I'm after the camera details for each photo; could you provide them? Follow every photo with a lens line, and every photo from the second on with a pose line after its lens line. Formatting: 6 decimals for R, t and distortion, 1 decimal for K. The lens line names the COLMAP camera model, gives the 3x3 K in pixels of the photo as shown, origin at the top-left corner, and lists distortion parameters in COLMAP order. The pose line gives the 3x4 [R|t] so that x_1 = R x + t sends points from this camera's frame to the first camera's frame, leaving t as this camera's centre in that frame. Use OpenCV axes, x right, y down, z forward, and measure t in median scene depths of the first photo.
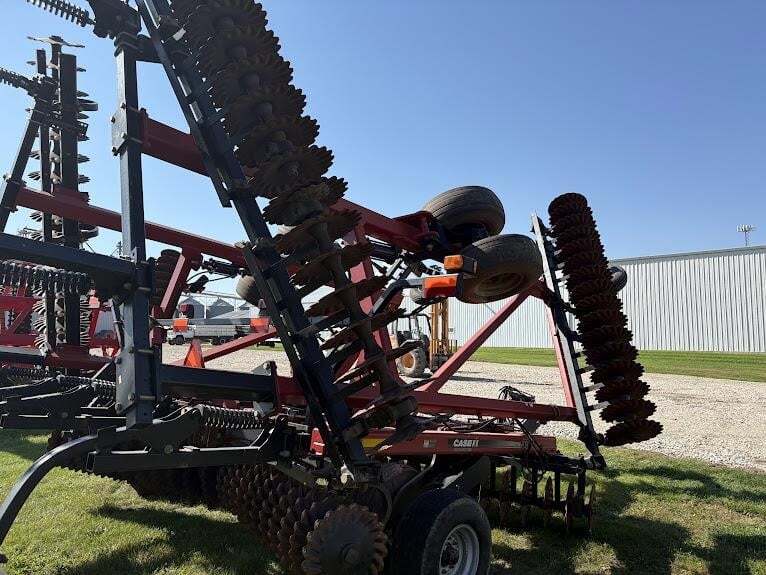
lens RADIAL K [[584.4, 0, 382.4], [0, 584.4, 283.7], [0, 0, 1]] dist [0.021509, -0.005448]
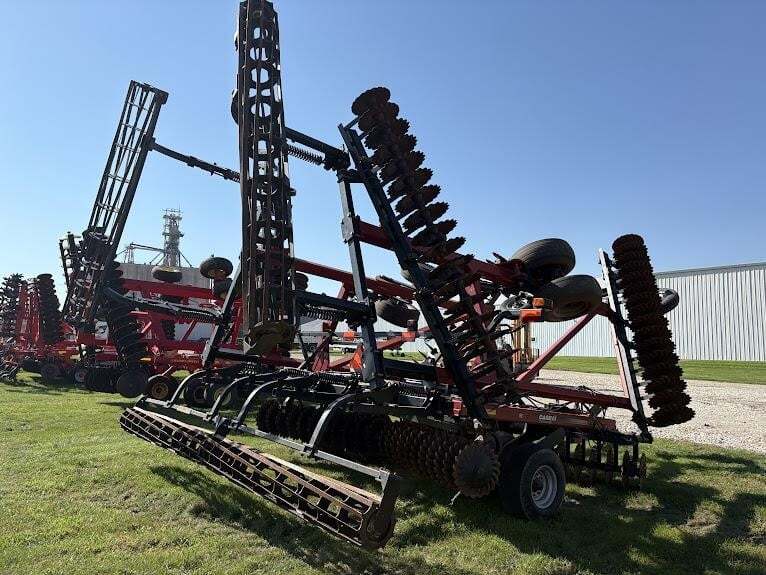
lens RADIAL K [[589.9, 0, 386.8], [0, 589.9, 288.6], [0, 0, 1]] dist [0.023217, -0.000561]
pose [[0.992502, -0.007429, -0.122001, -0.063381], [0.006743, 0.999959, -0.006035, -0.039402], [0.122041, 0.005167, 0.992512, -0.448202]]
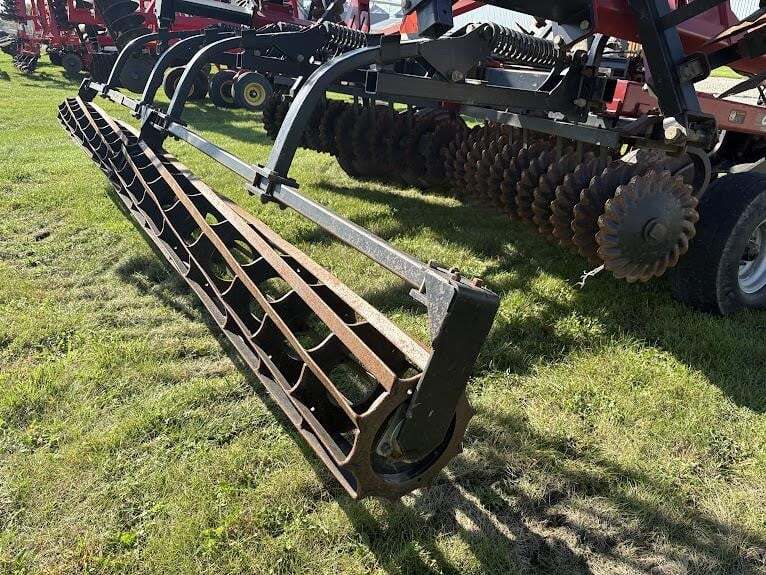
lens RADIAL K [[584.4, 0, 382.4], [0, 584.4, 283.7], [0, 0, 1]] dist [0.021509, -0.005448]
pose [[0.967669, 0.099492, -0.231772, -0.129580], [0.015460, 0.893790, 0.448218, 0.092362], [0.251750, -0.437310, 0.863355, 0.101424]]
